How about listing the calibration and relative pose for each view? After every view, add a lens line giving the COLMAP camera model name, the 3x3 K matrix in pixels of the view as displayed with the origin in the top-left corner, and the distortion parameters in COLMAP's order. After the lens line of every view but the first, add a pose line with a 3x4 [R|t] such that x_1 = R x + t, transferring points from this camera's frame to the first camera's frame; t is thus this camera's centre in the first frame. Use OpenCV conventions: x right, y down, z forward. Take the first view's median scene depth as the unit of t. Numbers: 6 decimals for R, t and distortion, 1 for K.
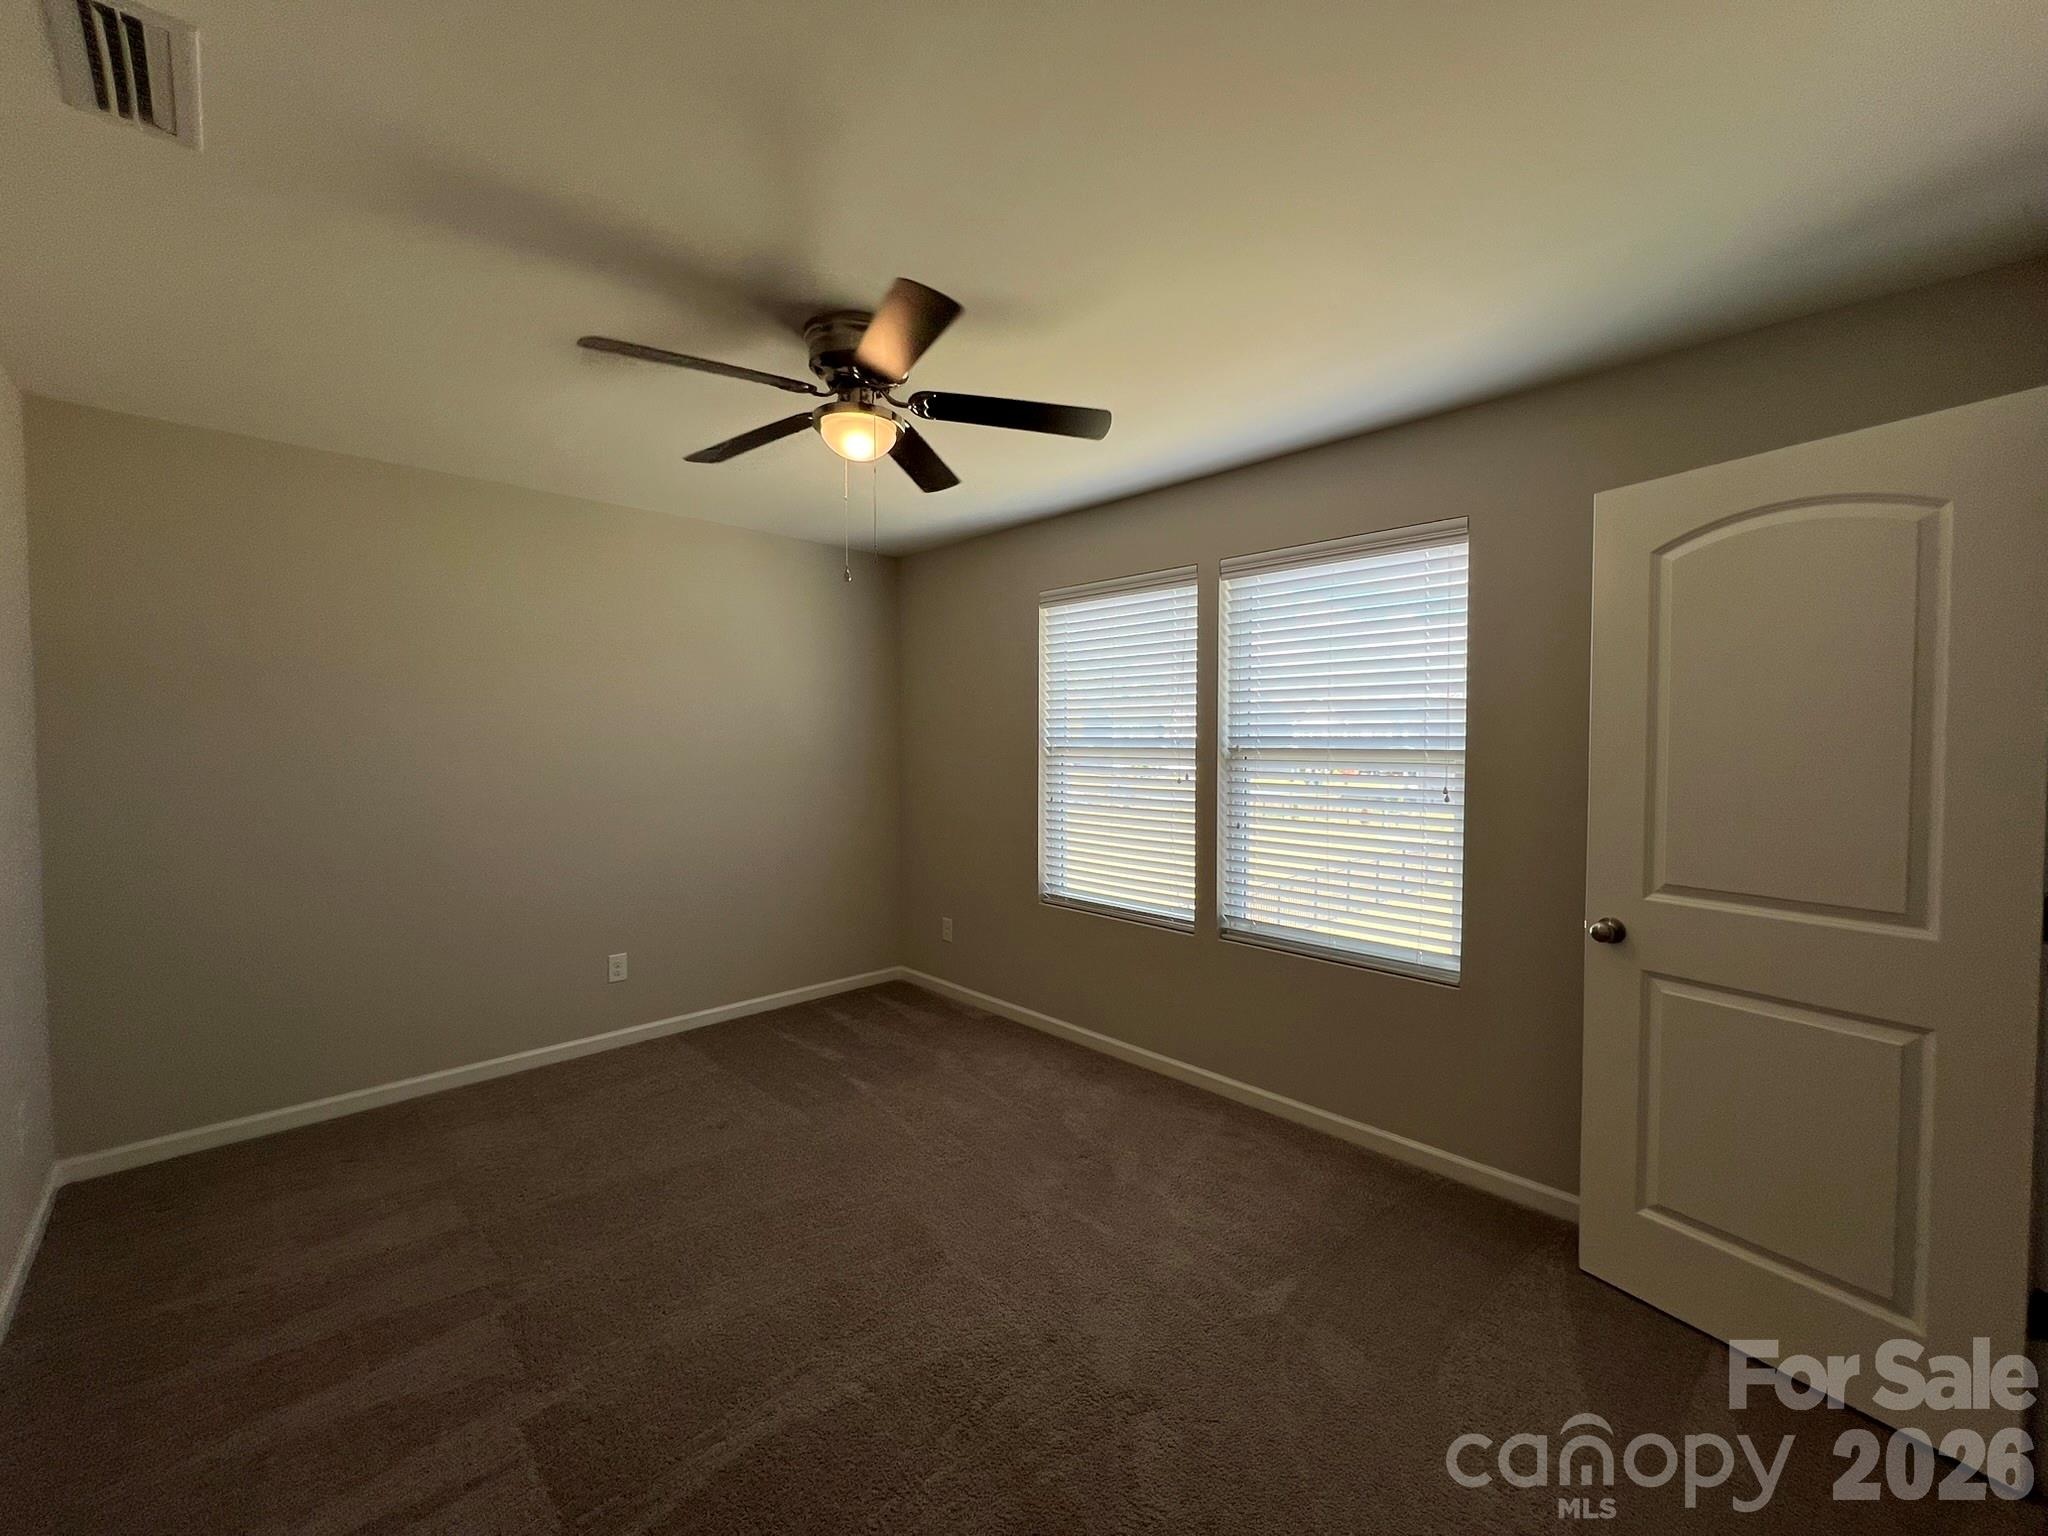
lens RADIAL K [[835.9, 0, 1024.0], [0, 835.9, 768.0], [0, 0, 1]] dist [0.016859, -0.000167]
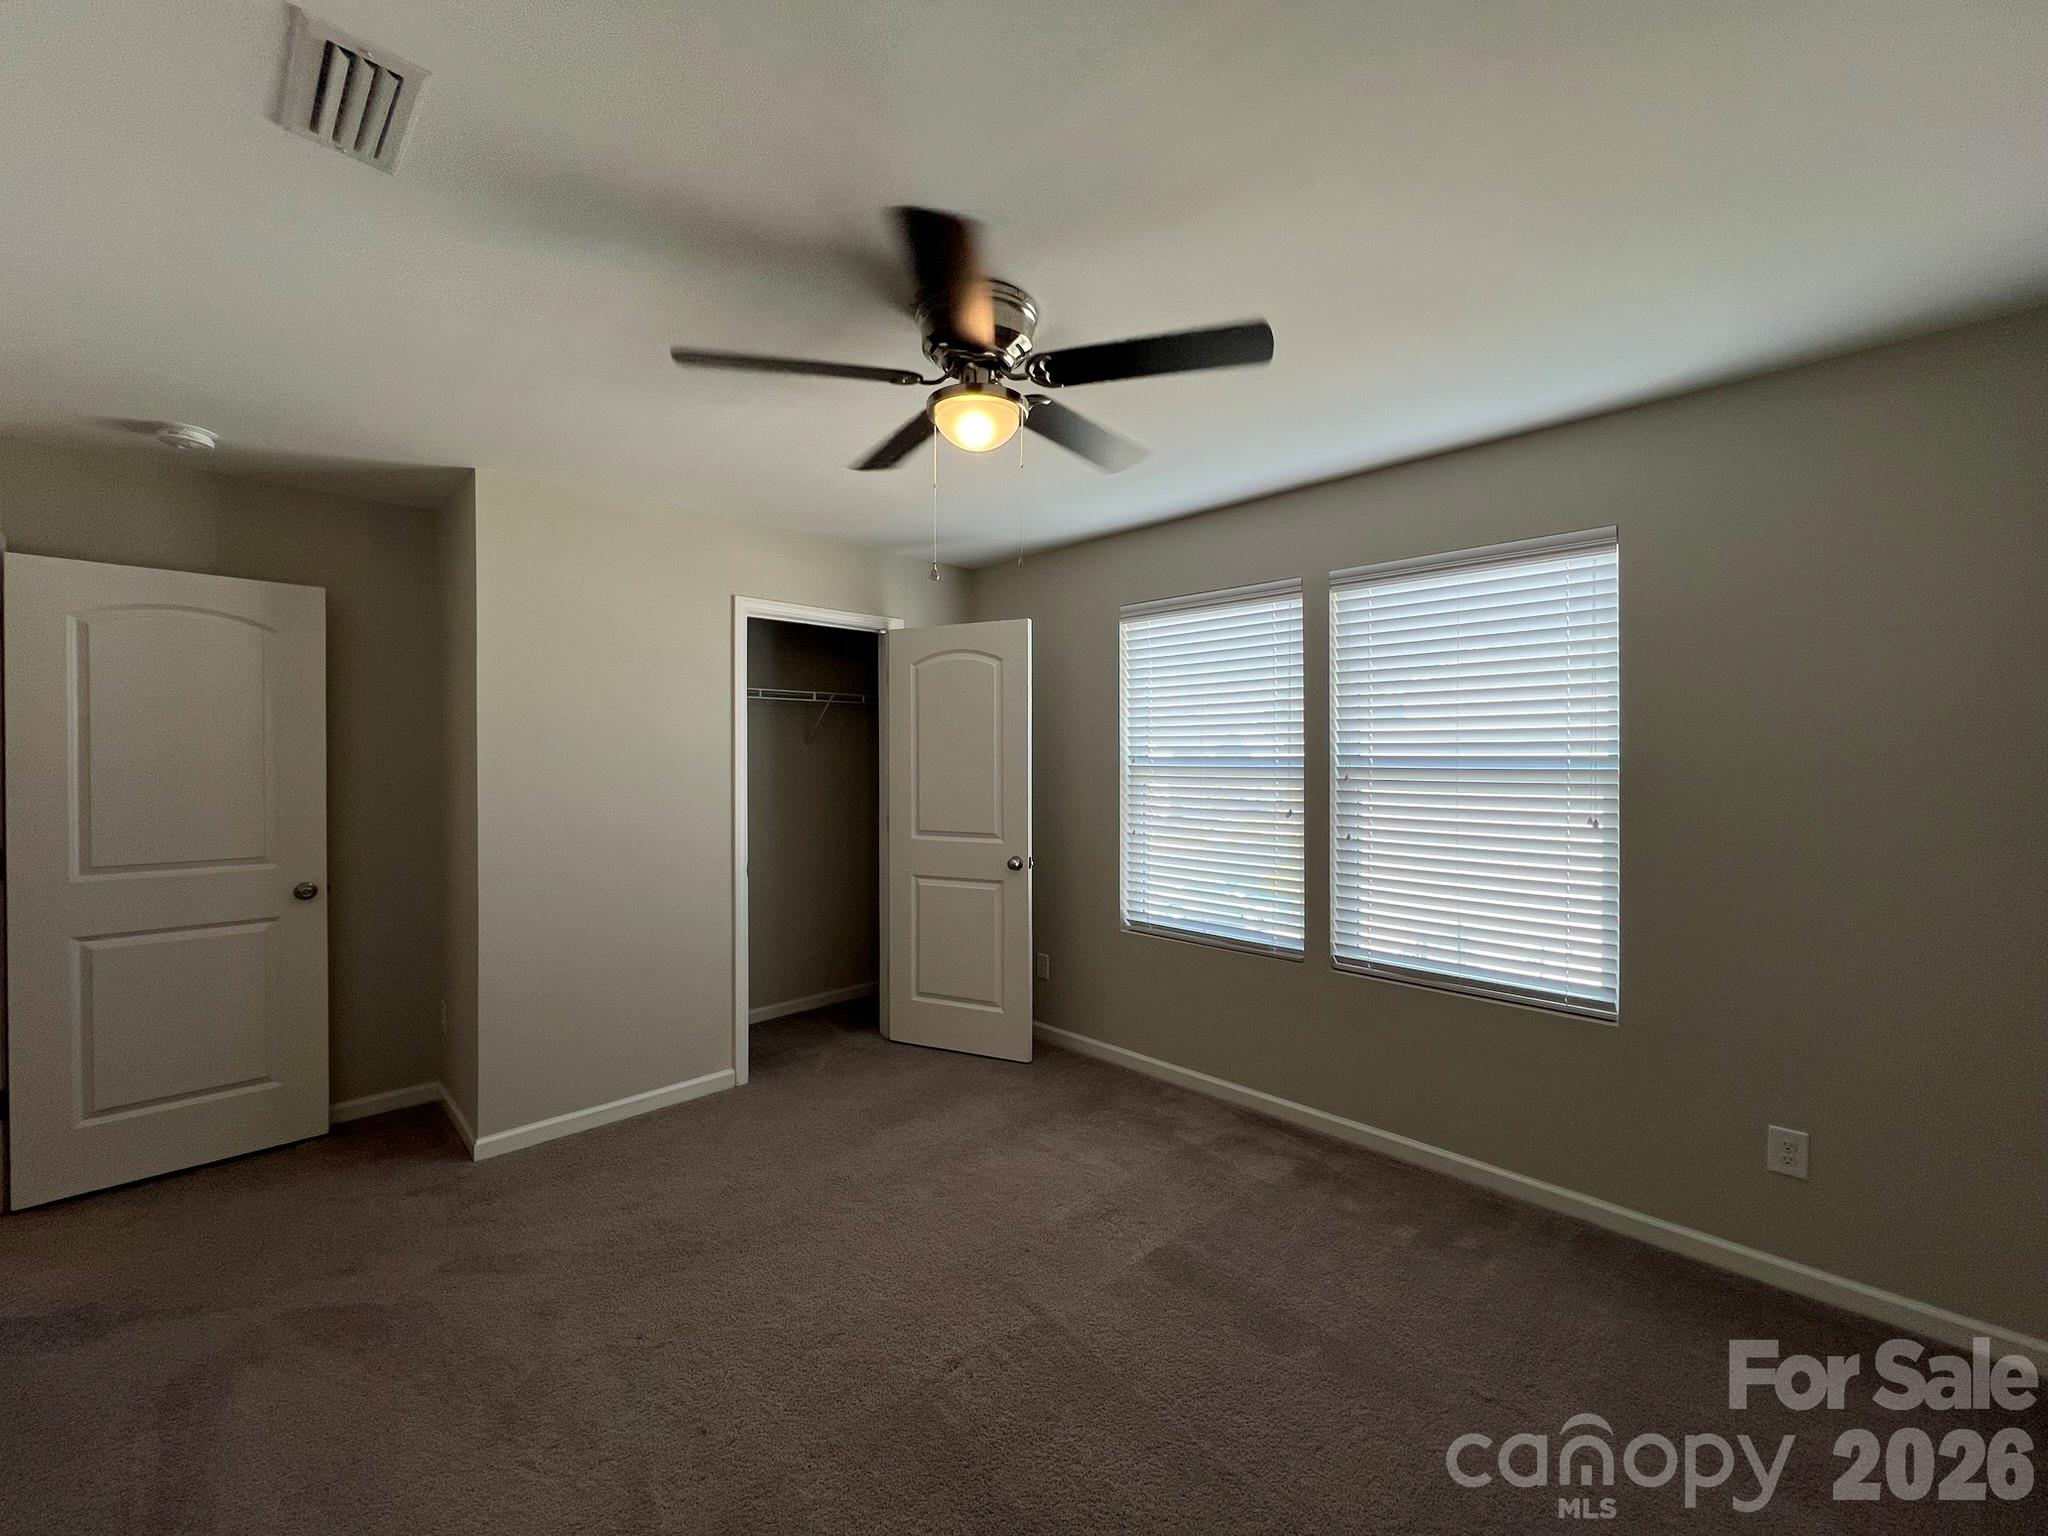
lens RADIAL K [[790.4, 0, 1059.2], [0, 790.4, 763.3], [0, 0, 1]] dist [-0.010075, 0.004270]
pose [[0.998824, -0.003554, 0.048353, -0.116760], [0.004975, 0.999558, -0.029297, -0.004224], [-0.048228, 0.029503, 0.998401, 0.122546]]
